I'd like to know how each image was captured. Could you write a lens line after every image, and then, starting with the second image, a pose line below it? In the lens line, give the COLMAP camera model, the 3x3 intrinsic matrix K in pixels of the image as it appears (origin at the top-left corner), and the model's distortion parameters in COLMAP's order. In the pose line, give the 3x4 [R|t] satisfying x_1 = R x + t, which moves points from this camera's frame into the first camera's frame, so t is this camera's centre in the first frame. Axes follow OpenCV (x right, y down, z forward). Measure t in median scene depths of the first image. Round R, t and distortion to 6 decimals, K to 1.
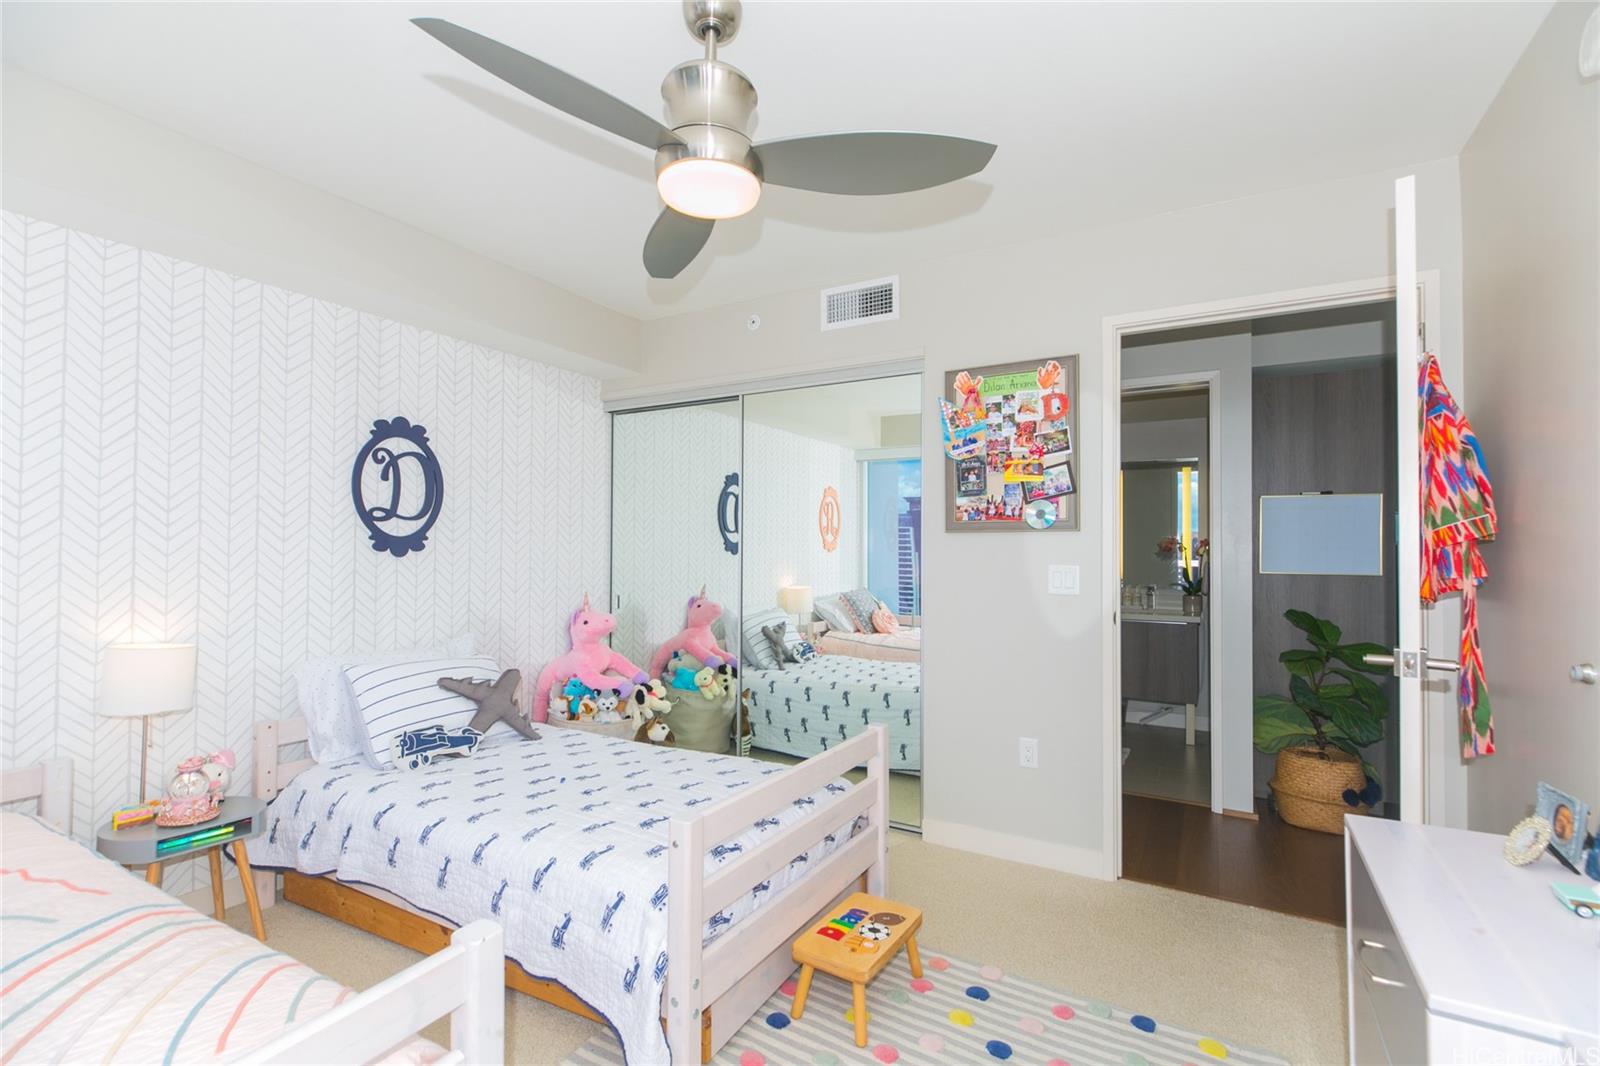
lens RADIAL K [[724.3, 0, 800.0], [0, 724.3, 533.0], [0, 0, 1]] dist [0.010643, -0.000286]
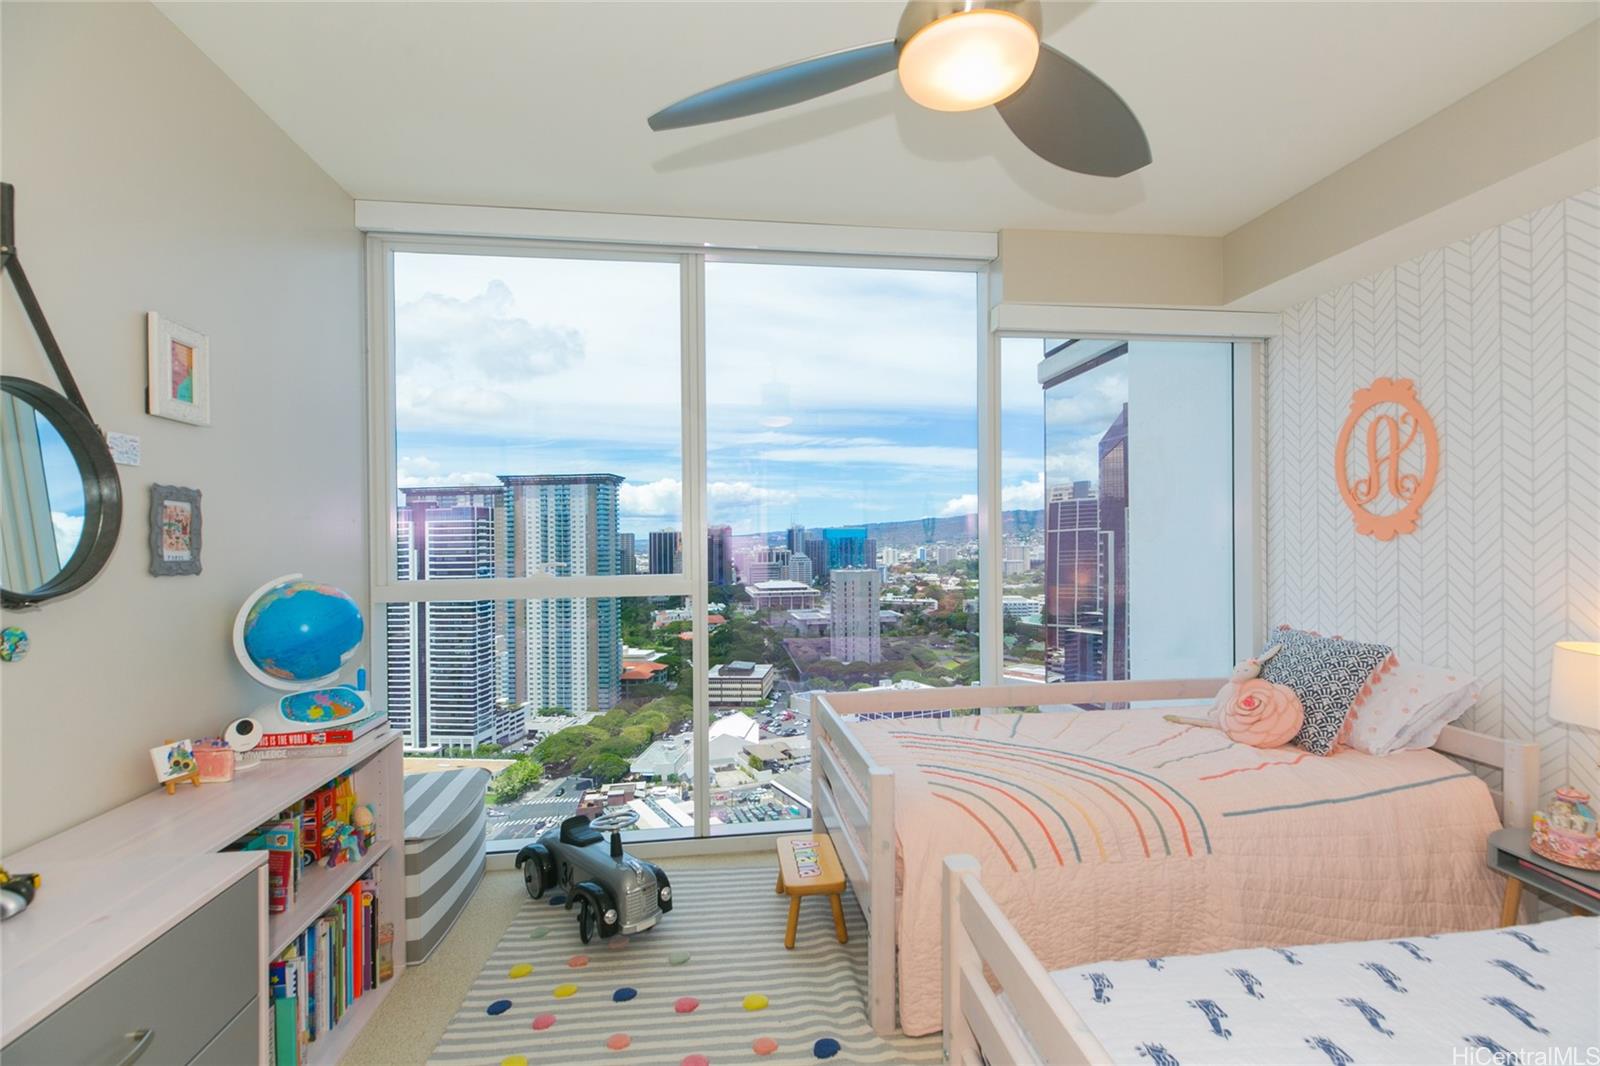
lens RADIAL K [[724.3, 0, 800.0], [0, 724.3, 533.0], [0, 0, 1]] dist [0.010643, -0.000286]
pose [[-0.627520, -0.001775, -0.778598, 0.444517], [0.016647, 0.999738, -0.015696, 0.017741], [0.778422, -0.022811, -0.627326, 0.878313]]
